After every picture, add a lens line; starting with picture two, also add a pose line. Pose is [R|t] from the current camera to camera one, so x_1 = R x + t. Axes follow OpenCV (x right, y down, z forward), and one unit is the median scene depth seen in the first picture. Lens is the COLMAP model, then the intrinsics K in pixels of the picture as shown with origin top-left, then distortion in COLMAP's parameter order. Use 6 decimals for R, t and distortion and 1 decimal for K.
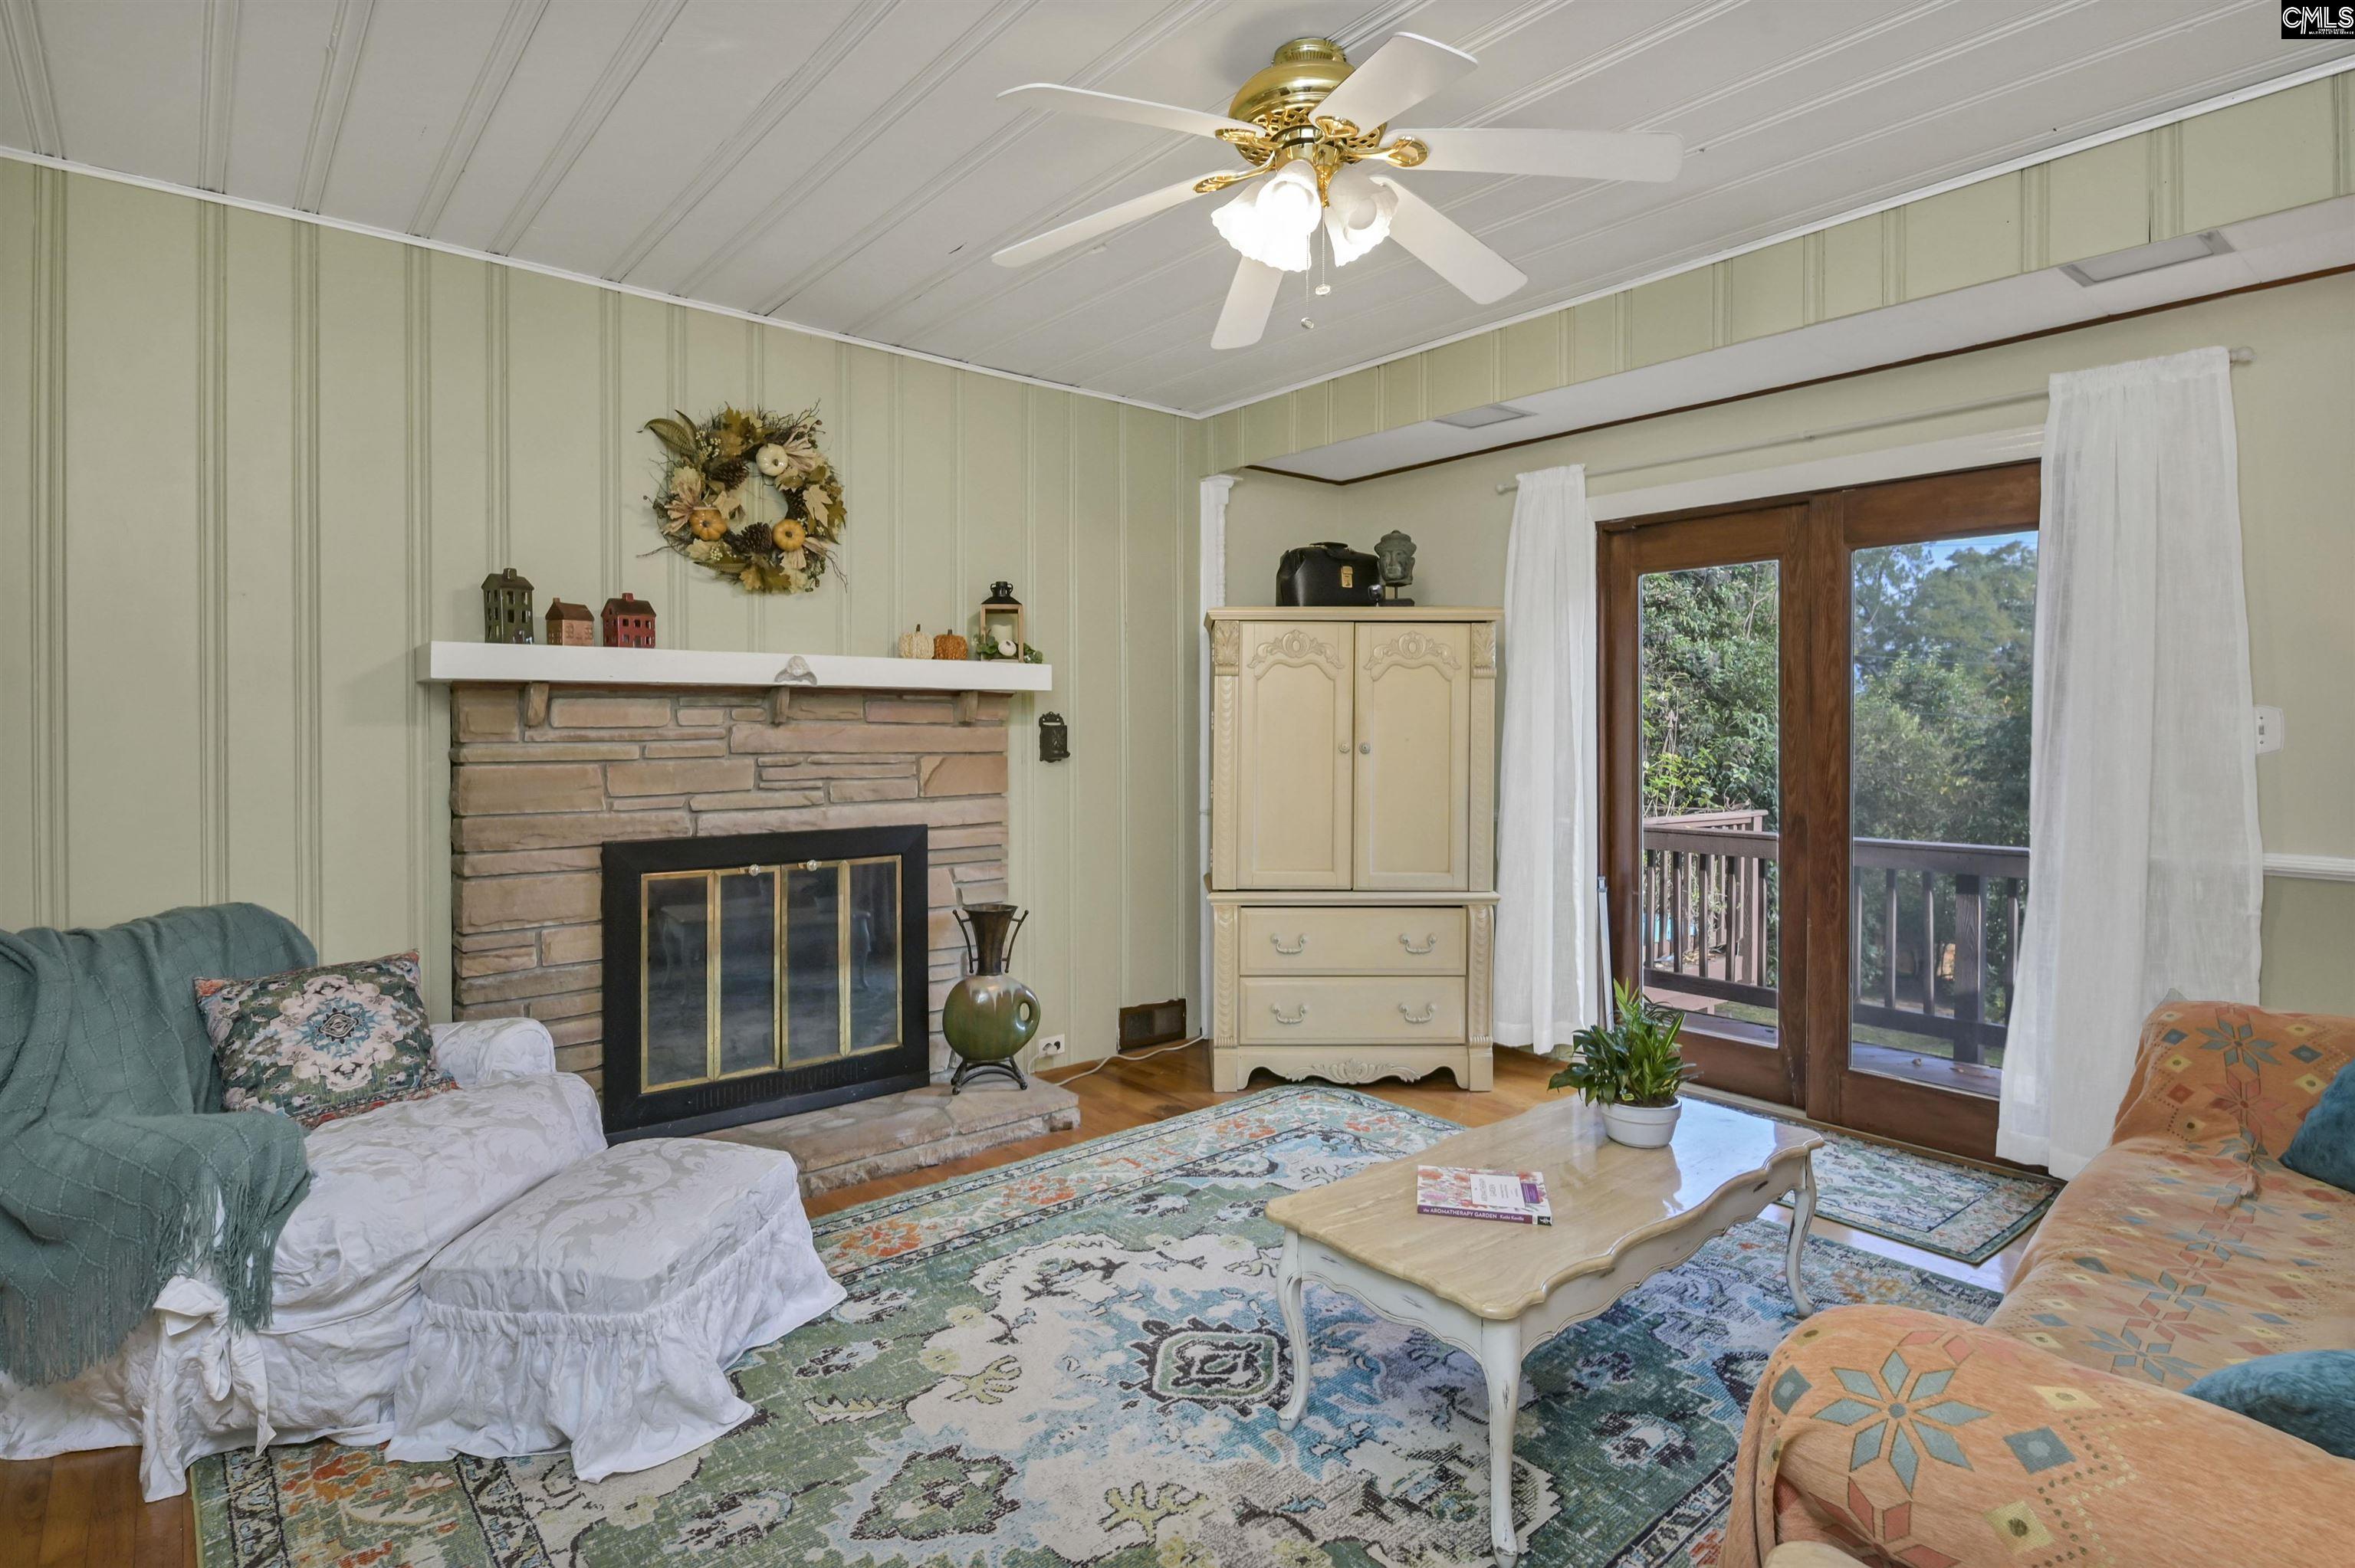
lens RADIAL K [[1230.9, 0, 1166.8], [0, 1230.9, 732.5], [0, 0, 1]] dist [-0.003425, -0.001204]
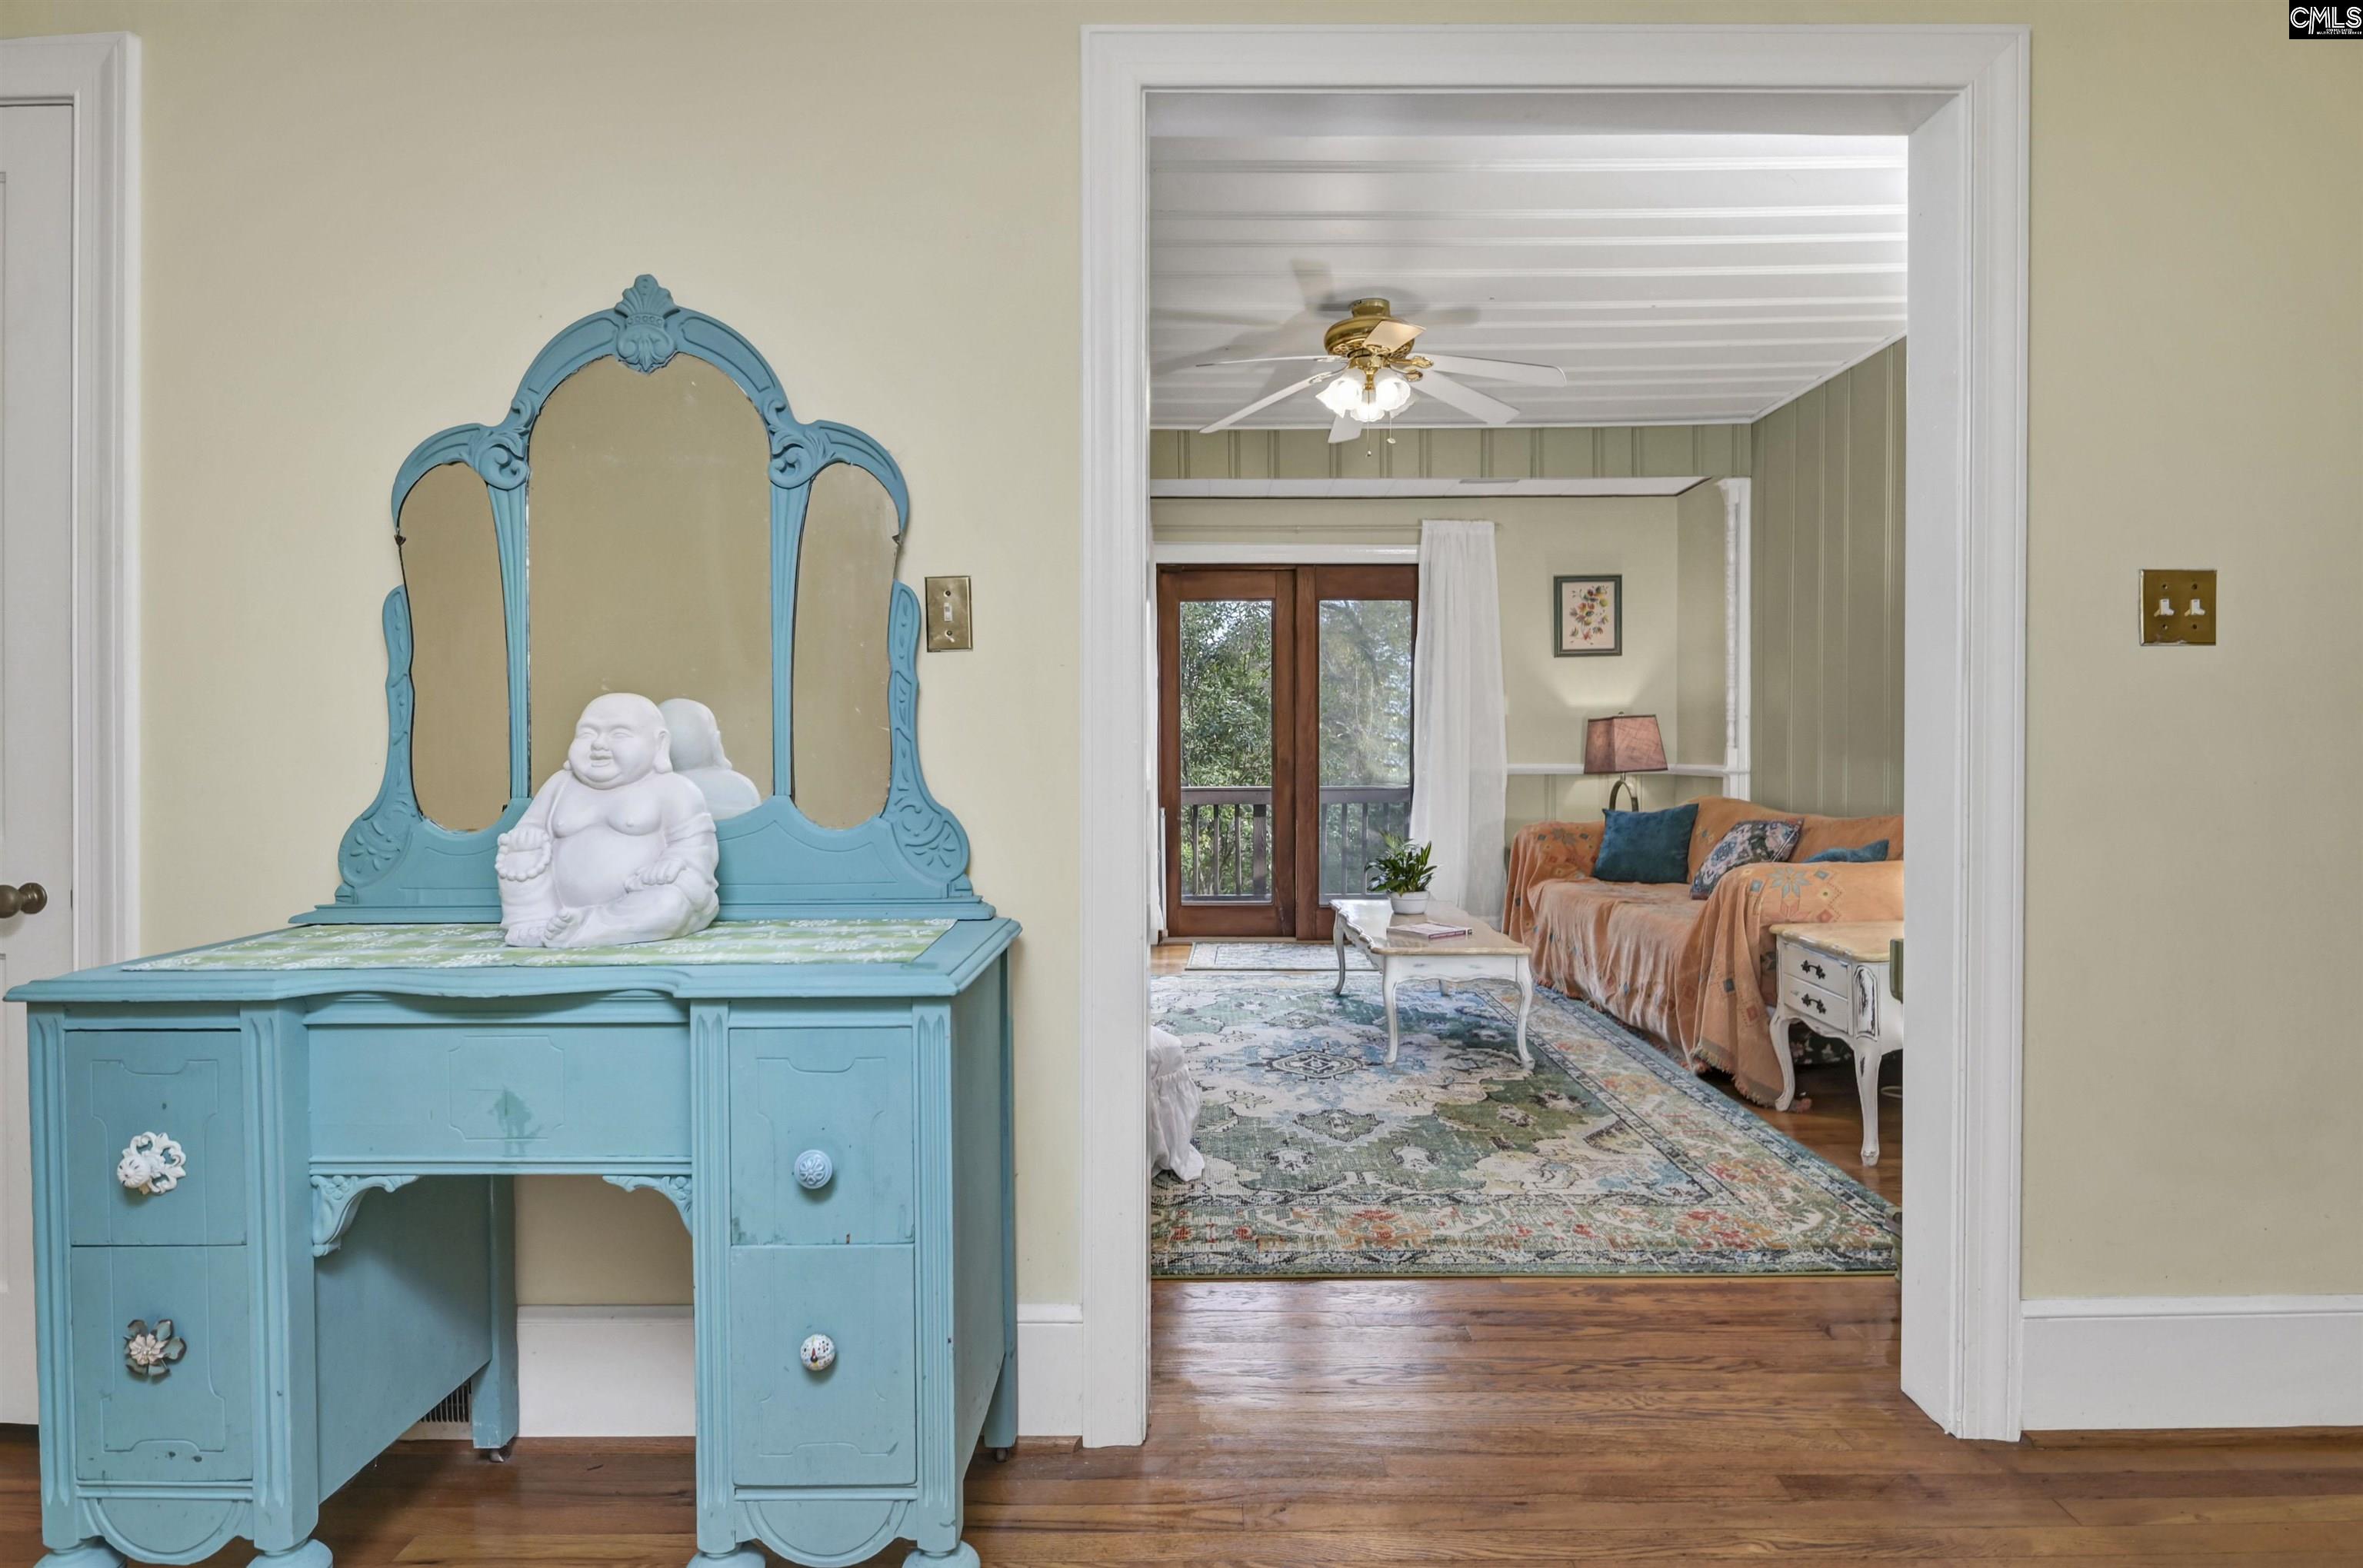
lens RADIAL K [[1265.9, 0, 1236.2], [0, 1265.9, 751.7], [0, 0, 1]] dist [-0.000227, -0.000263]
pose [[0.609627, -0.004430, 0.792676, -0.913511], [0.006259, 0.999980, 0.000775, 0.059783], [-0.792664, 0.004489, 0.609643, 0.027539]]
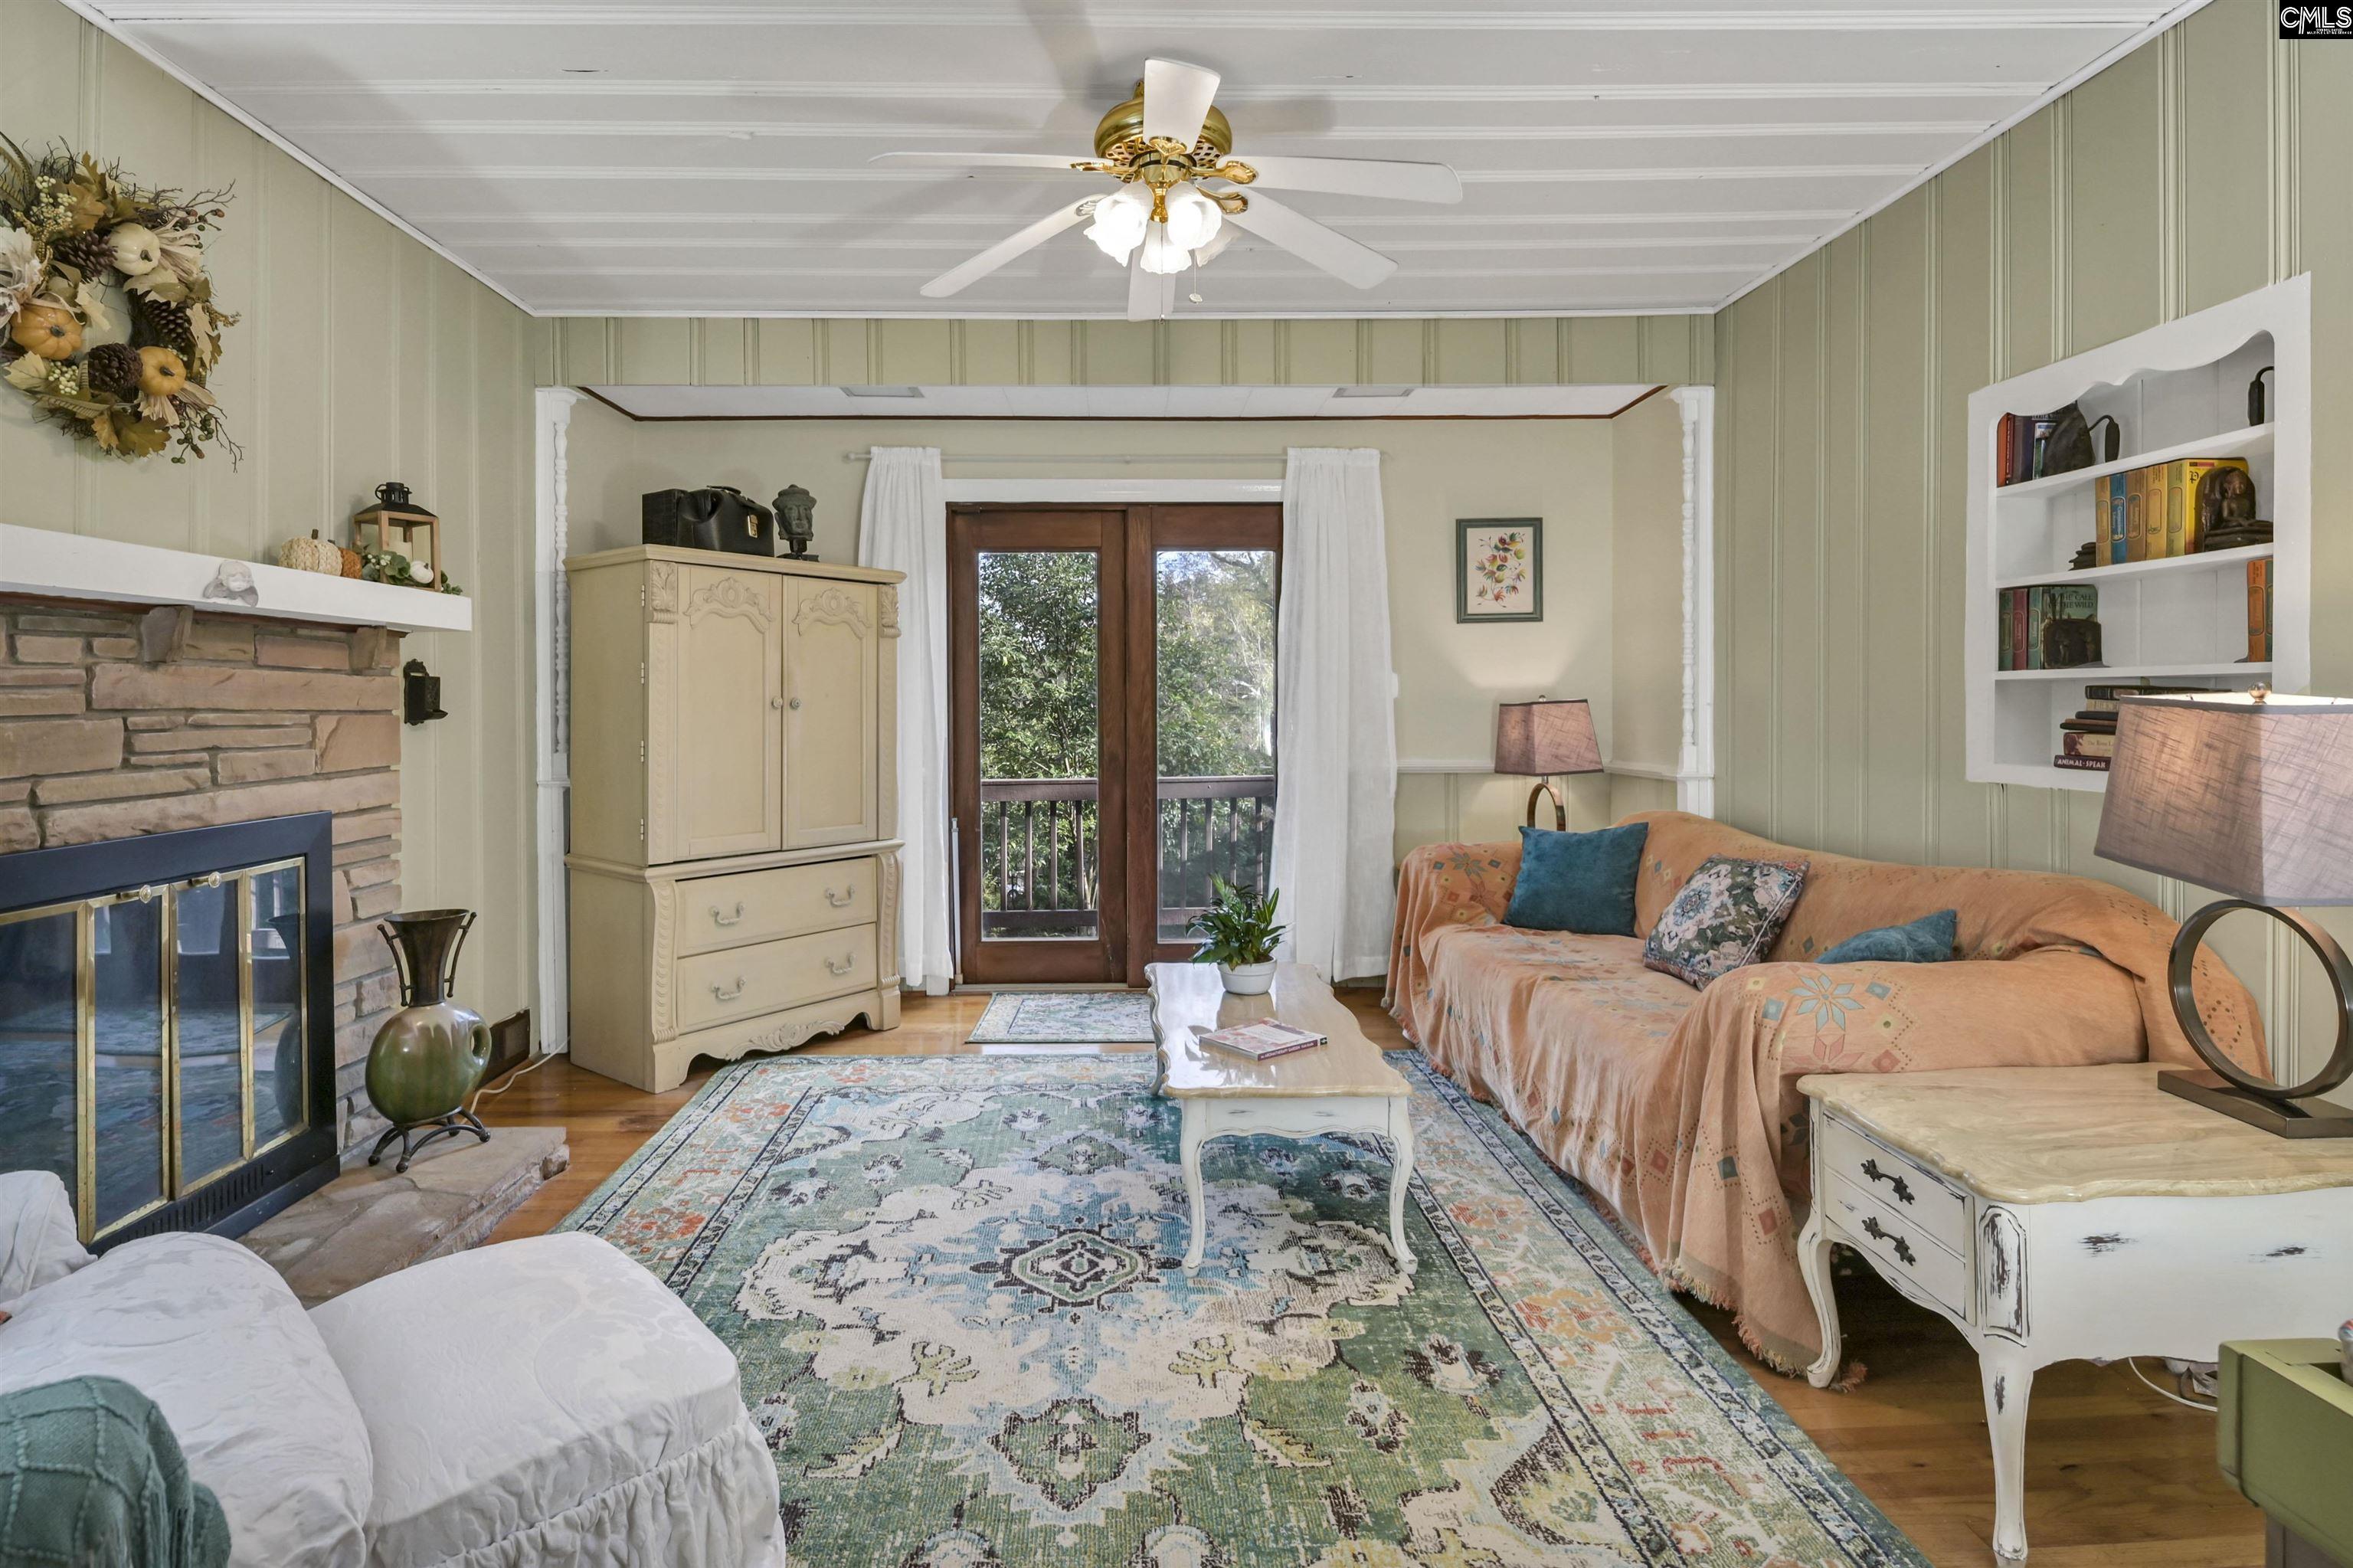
lens RADIAL K [[1241.8, 0, 1176.1], [0, 1241.8, 705.1], [0, 0, 1]] dist [0.001077, -0.011314]
pose [[0.597508, -0.004998, 0.801847, -0.511260], [0.008312, 0.999965, 0.000039, 0.018544], [-0.801820, 0.006641, 0.597529, 0.188871]]
